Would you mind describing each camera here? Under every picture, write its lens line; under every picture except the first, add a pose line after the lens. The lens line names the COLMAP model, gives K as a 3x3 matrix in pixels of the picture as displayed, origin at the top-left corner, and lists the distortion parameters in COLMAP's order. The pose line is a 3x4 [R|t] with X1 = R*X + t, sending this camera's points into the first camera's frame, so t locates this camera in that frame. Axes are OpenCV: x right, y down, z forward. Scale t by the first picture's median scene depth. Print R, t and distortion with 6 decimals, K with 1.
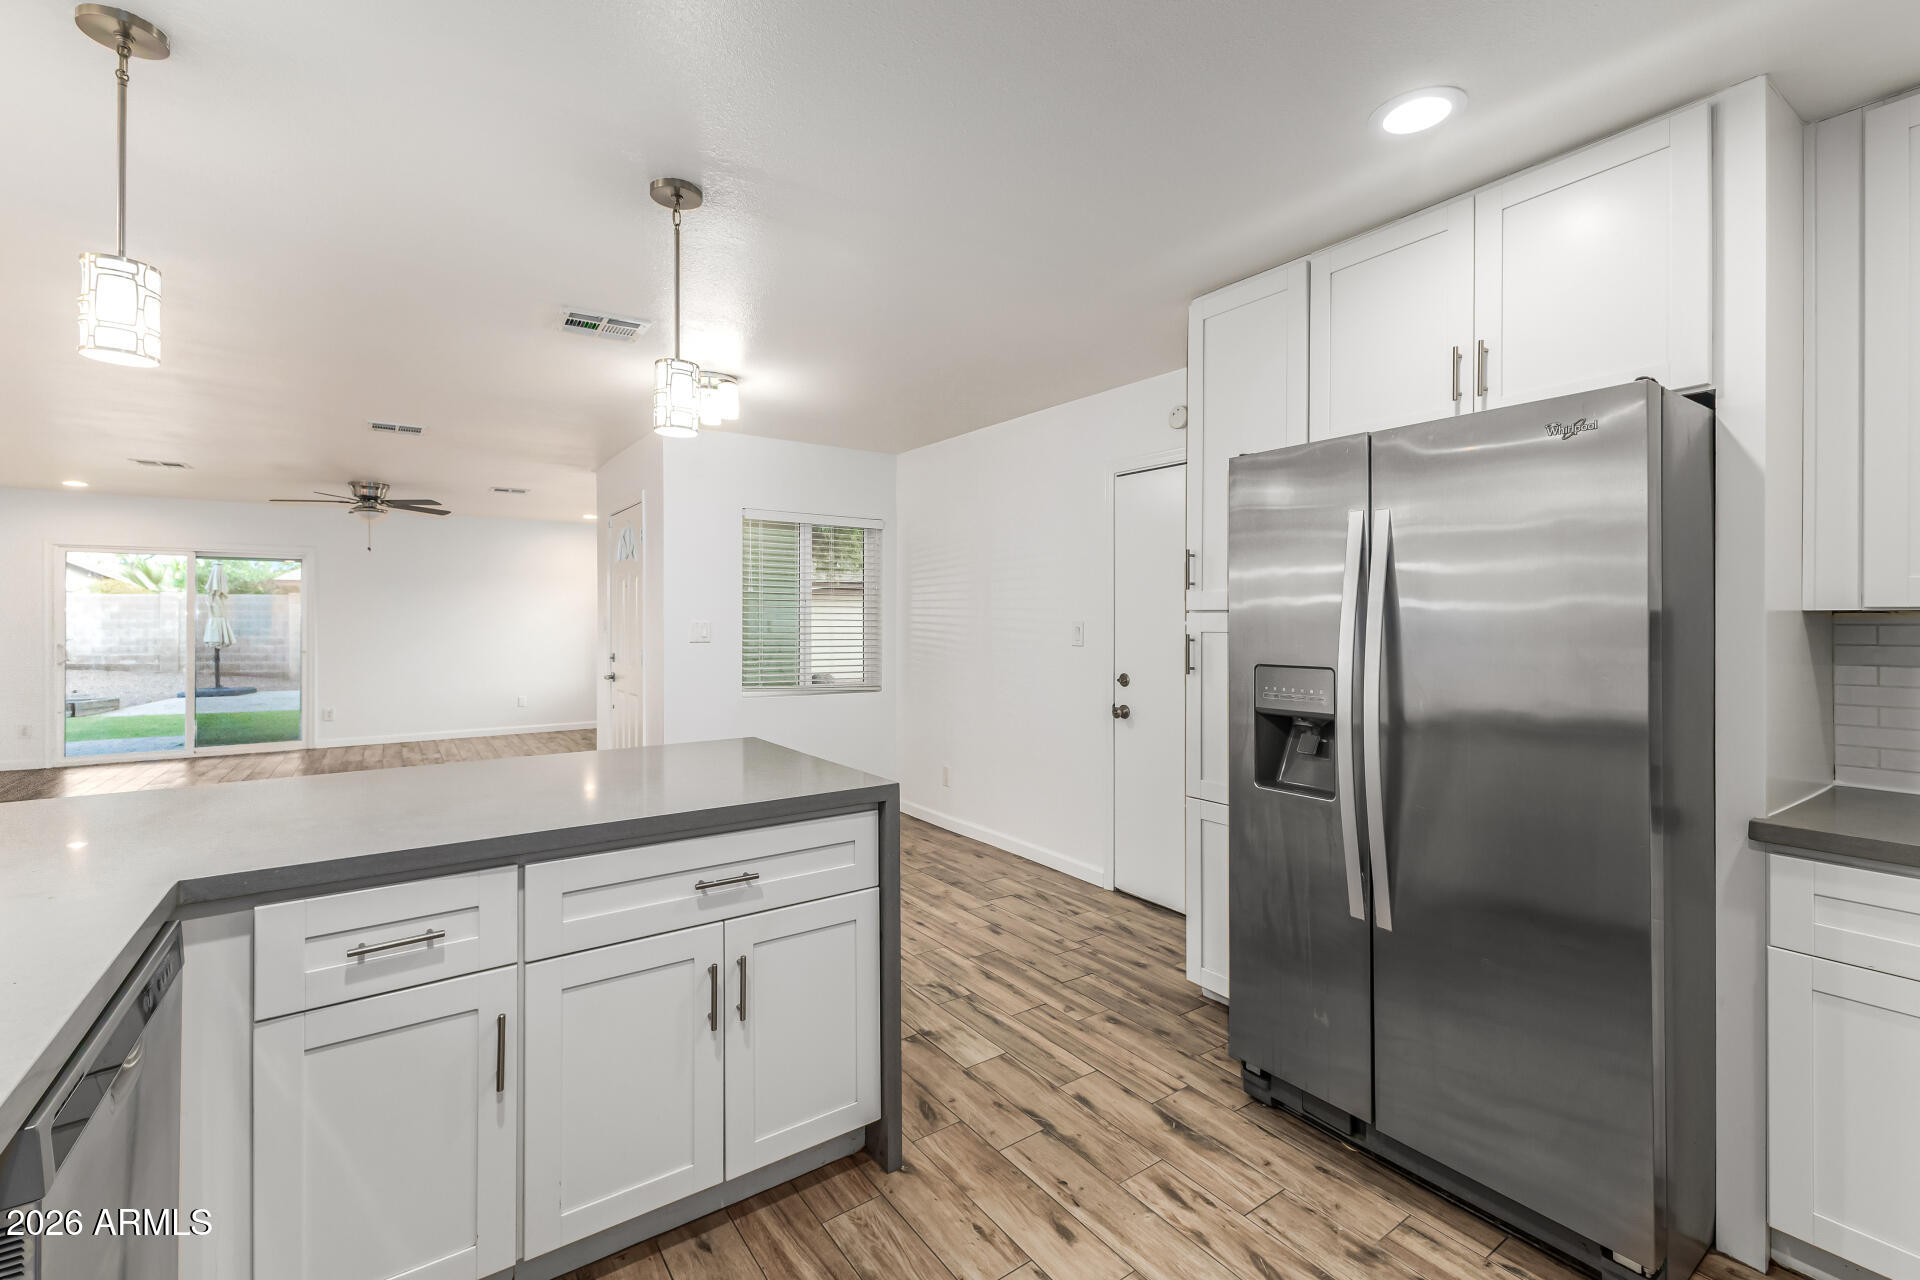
lens RADIAL K [[828.7, 0, 960.0], [0, 828.7, 621.6], [0, 0, 1]] dist [0.006984, -0.001137]
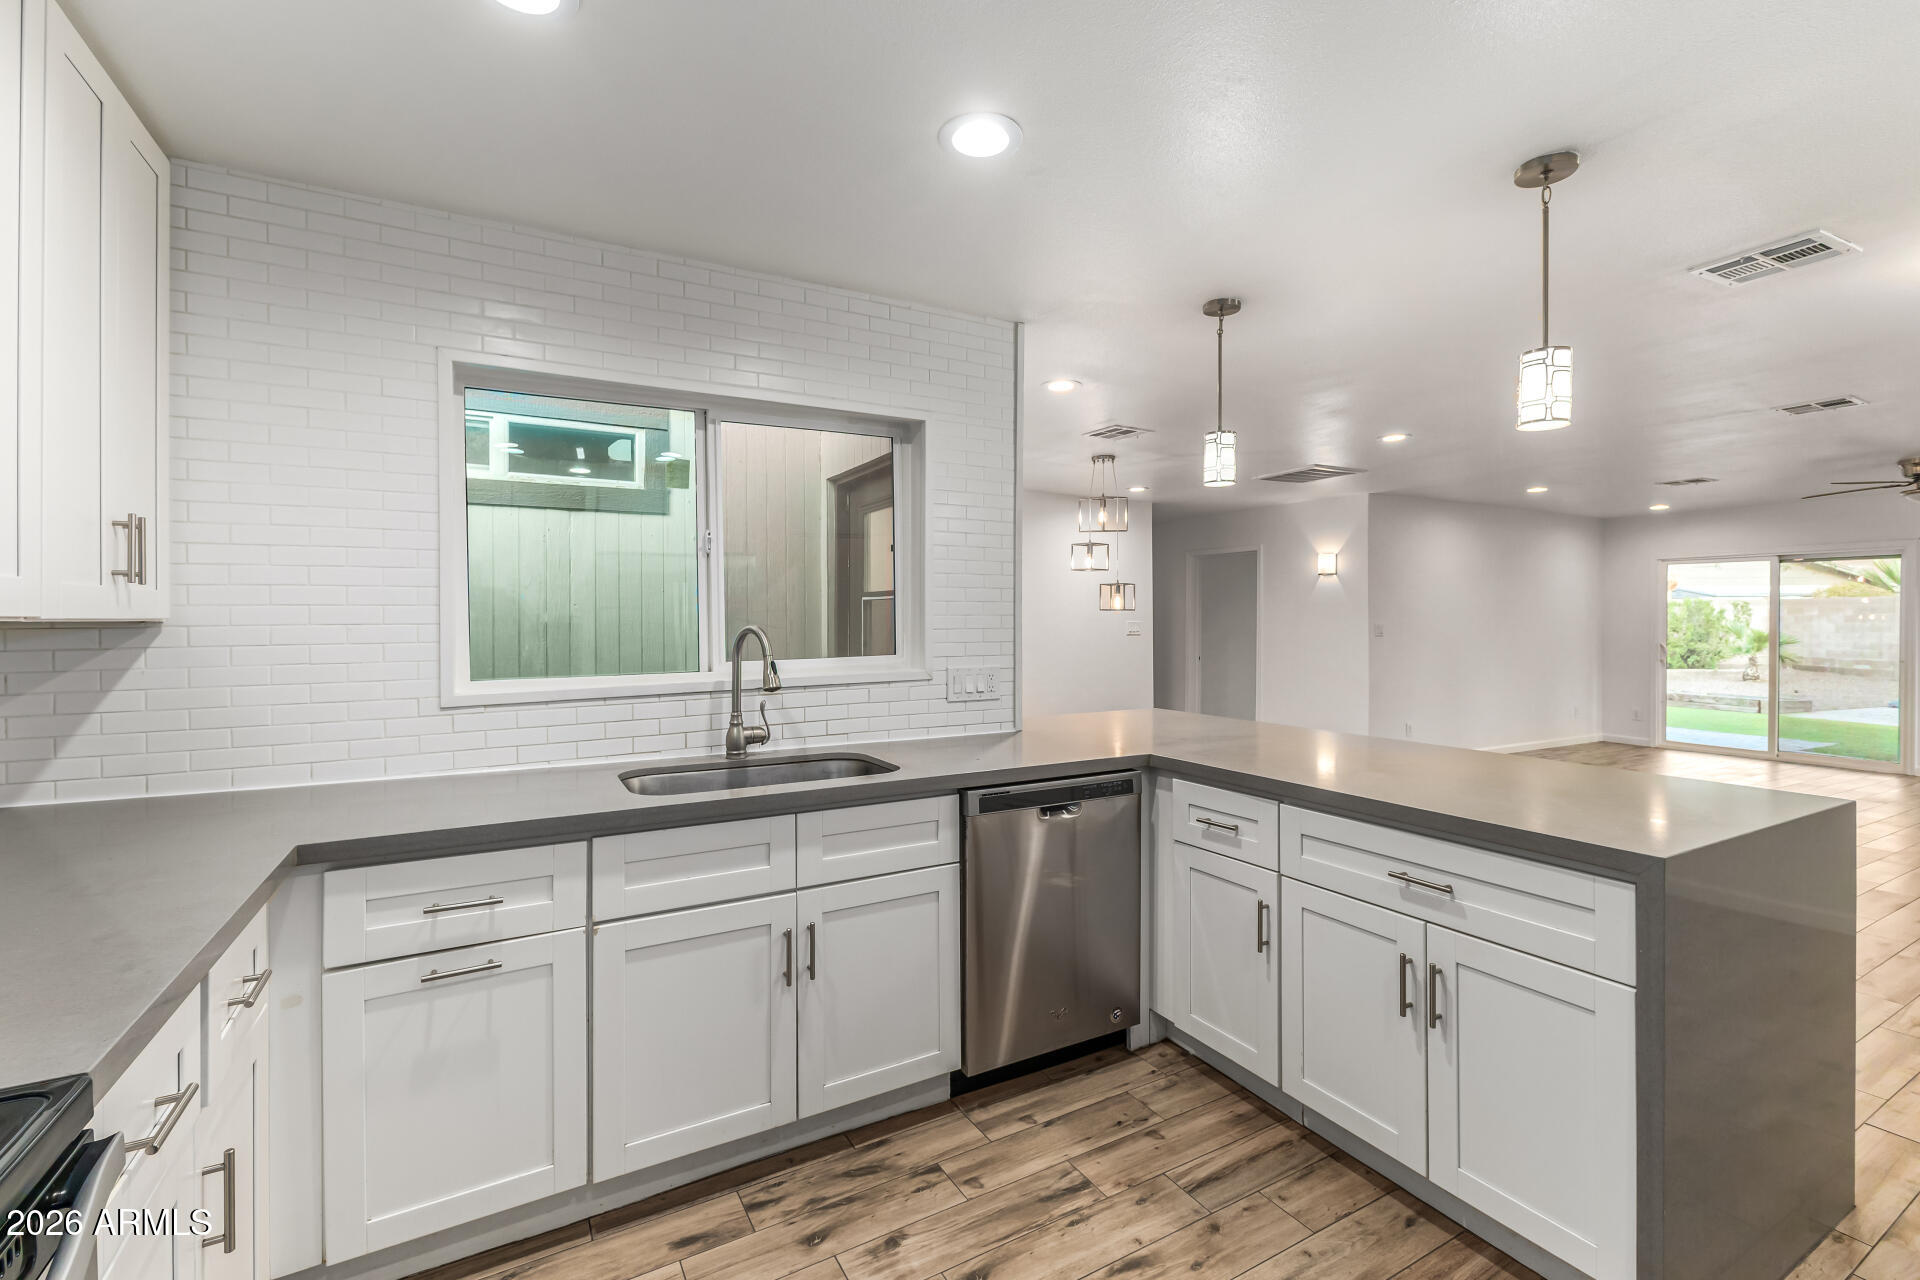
lens RADIAL K [[821.2, 0, 957.8], [0, 821.2, 629.4], [0, 0, 1]] dist [0.013227, -0.006745]
pose [[-0.102288, 0.010449, -0.994700, 0.426413], [-0.004937, 0.999927, 0.011012, -0.003528], [0.994743, 0.006037, -0.102229, 0.290993]]
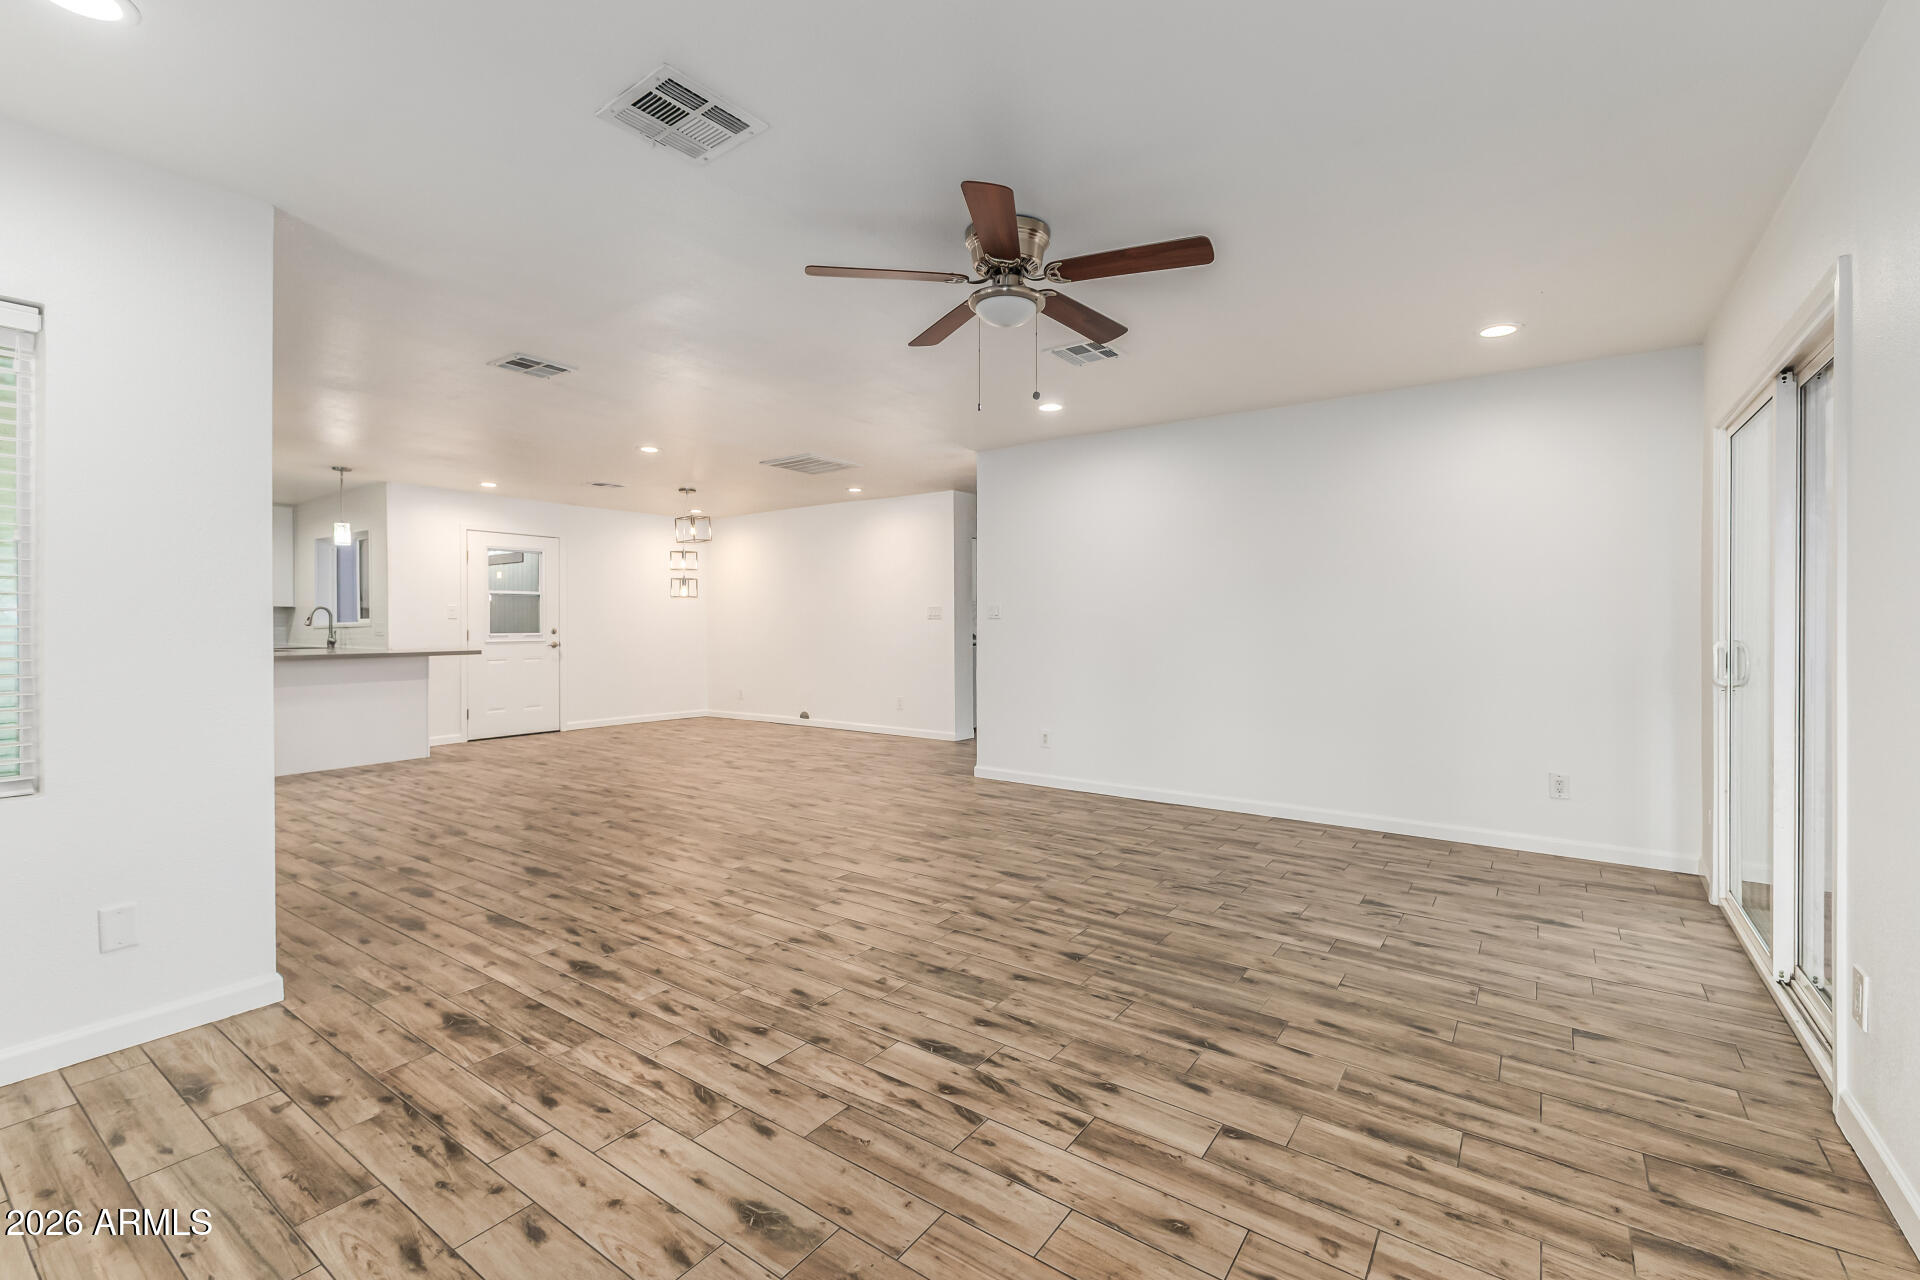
lens RADIAL K [[828.7, 0, 960.0], [0, 828.7, 621.6], [0, 0, 1]] dist [0.006984, -0.001137]
pose [[-0.938998, 0.001893, -0.343917, -1.257443], [0.000570, 0.999992, 0.003947, 0.038734], [0.343922, 0.003511, -0.938992, 3.069335]]
